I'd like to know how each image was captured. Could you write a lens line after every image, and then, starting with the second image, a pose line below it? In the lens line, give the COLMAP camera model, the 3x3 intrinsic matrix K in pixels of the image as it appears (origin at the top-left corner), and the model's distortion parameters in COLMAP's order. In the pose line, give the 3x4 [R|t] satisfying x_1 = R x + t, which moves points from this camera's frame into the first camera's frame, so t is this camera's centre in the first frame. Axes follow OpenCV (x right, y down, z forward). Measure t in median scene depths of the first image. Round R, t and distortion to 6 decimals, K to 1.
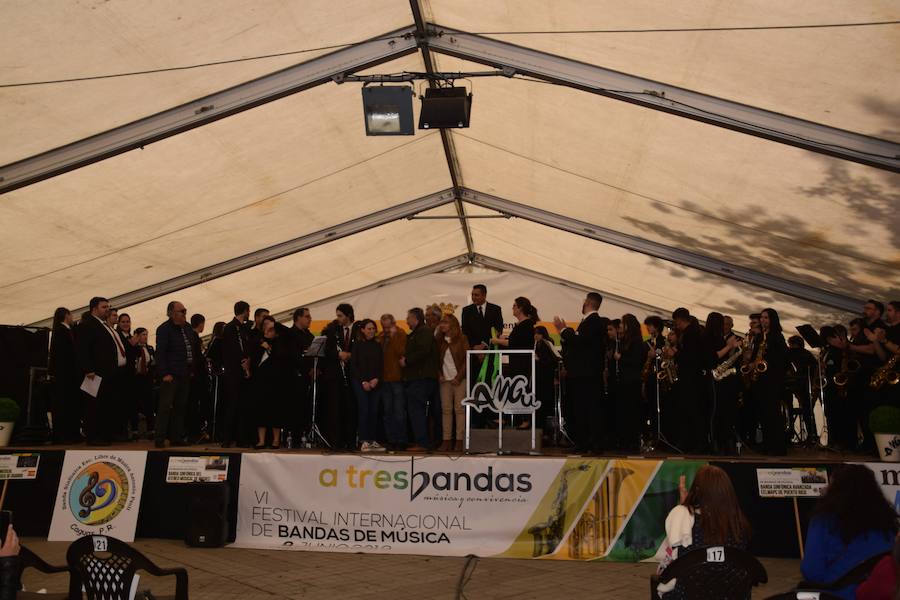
lens RADIAL K [[806.8, 0, 449.9], [0, 806.8, 274.0], [0, 0, 1]] dist [-0.096103, 0.141471]
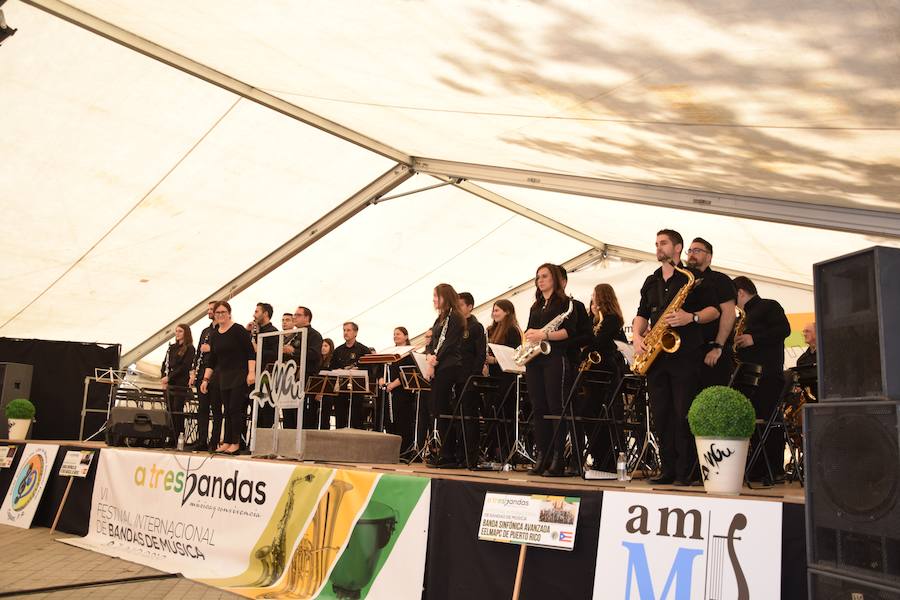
lens RADIAL K [[805.0, 0, 449.7], [0, 805.0, 272.4], [0, 0, 1]] dist [-0.104277, 0.161170]
pose [[0.801531, -0.104223, -0.588801, 0.696855], [0.062900, 0.993926, -0.090308, 0.121944], [0.594636, 0.035349, 0.803217, 0.453907]]
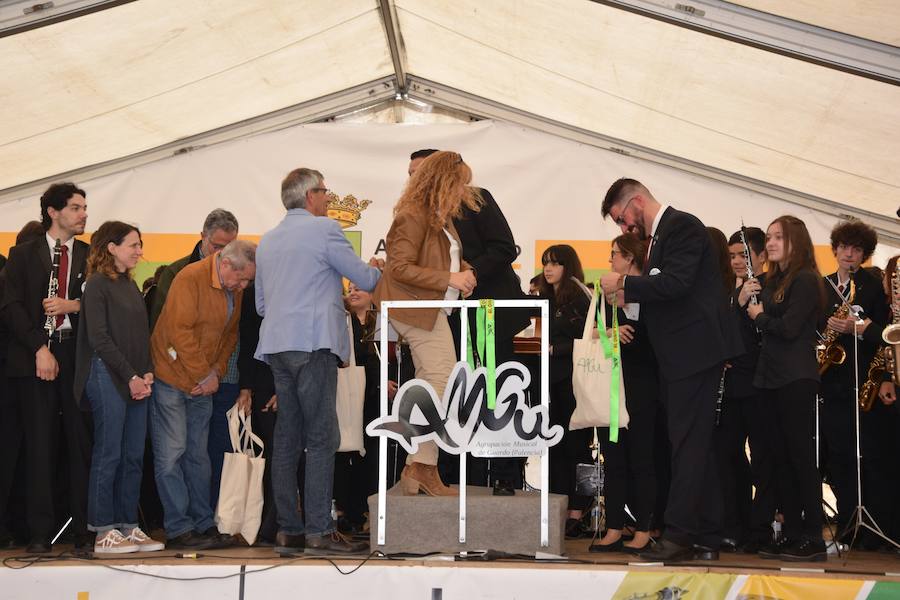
lens RADIAL K [[1805.6, 0, 450.0], [0, 1805.6, 300.0], [0, 0, 1]] dist [0.367310, 0.118216]
pose [[0.998826, 0.002961, 0.048344, 0.012109], [-0.007105, 0.996289, 0.085775, 0.017229], [-0.047910, -0.086017, 0.995141, 0.101787]]
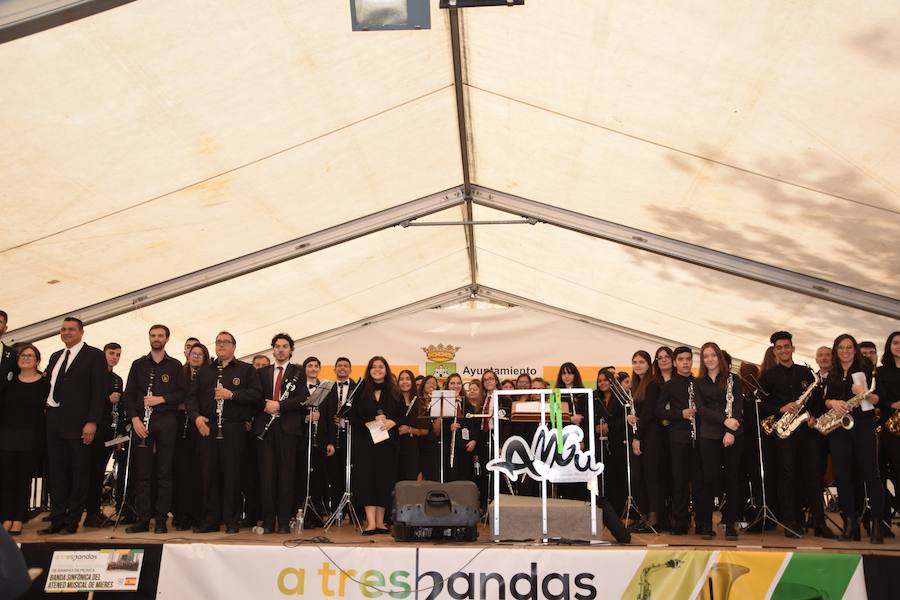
lens RADIAL K [[805.0, 0, 449.7], [0, 805.0, 272.4], [0, 0, 1]] dist [-0.104277, 0.161170]
pose [[0.999726, -0.001157, 0.023393, -0.033866], [0.002974, 0.996966, -0.077781, 0.048193], [-0.023233, 0.077829, 0.996696, 0.309858]]
